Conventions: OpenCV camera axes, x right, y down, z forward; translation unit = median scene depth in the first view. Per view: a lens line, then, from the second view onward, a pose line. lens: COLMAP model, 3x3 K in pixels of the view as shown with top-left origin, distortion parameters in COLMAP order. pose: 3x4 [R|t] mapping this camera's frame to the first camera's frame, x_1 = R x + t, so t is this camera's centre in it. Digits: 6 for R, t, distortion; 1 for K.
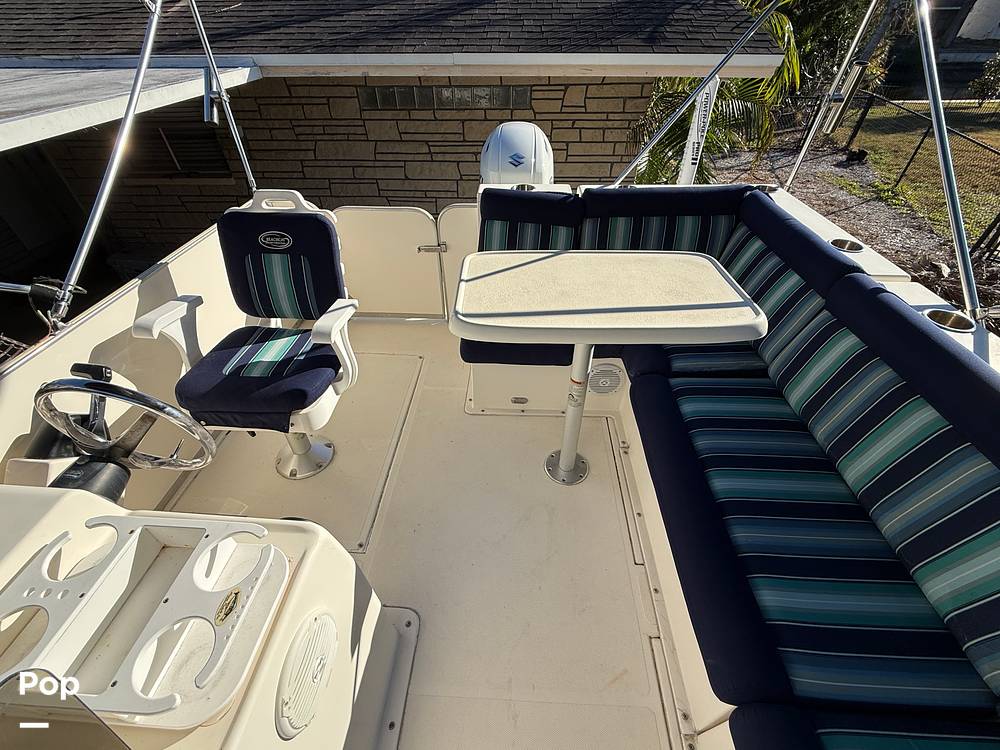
lens RADIAL K [[415.0, 0, 500.0], [0, 415.0, 375.0], [0, 0, 1]] dist [-0.000220, -0.000027]
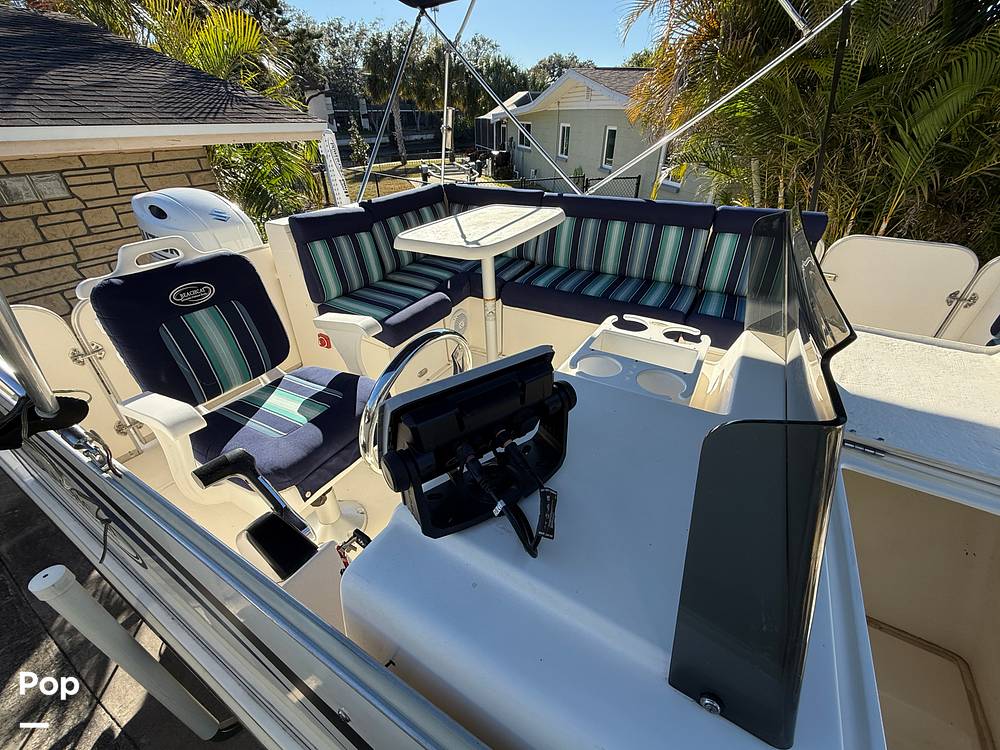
lens RADIAL K [[415.0, 0, 500.0], [0, 415.0, 375.0], [0, 0, 1]] dist [-0.000220, -0.000027]
pose [[0.461727, -0.471643, 0.751239, -0.982139], [0.585750, 0.798122, 0.141063, 0.036923], [-0.666112, 0.374906, 0.644779, 0.151958]]
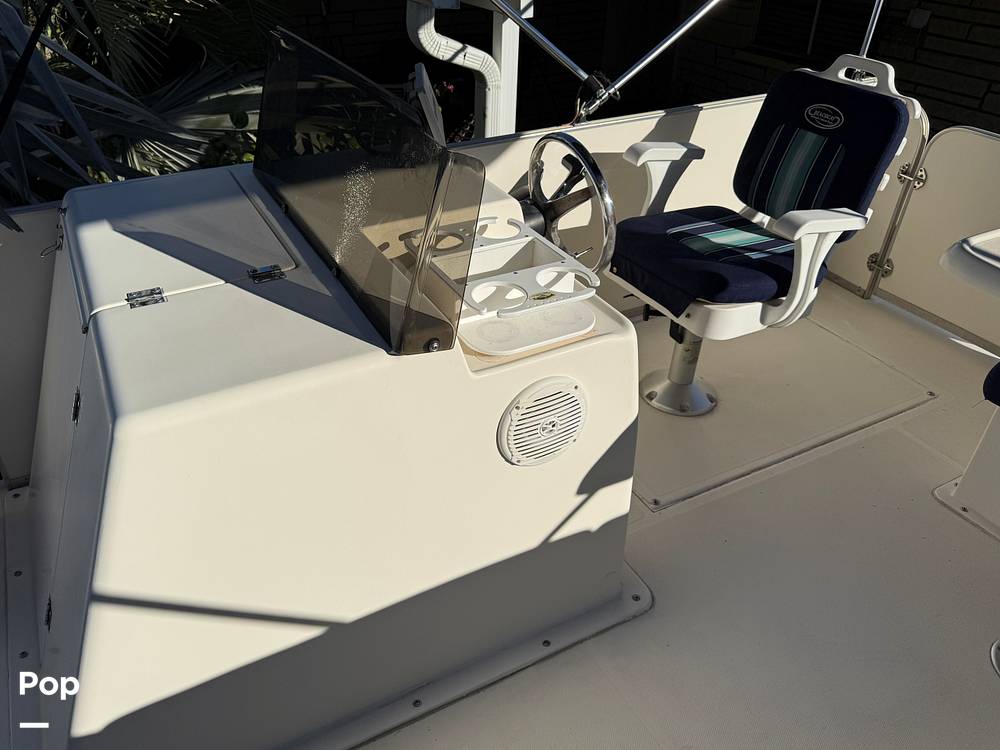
lens RADIAL K [[787.6, 0, 462.3], [0, 787.6, 371.8], [0, 0, 1]] dist [0.001989, 0.001168]
pose [[0.506276, 0.471198, -0.722258, 0.384863], [-0.566425, 0.813228, 0.133504, 0.237021], [0.650267, 0.341515, 0.678616, -0.236688]]
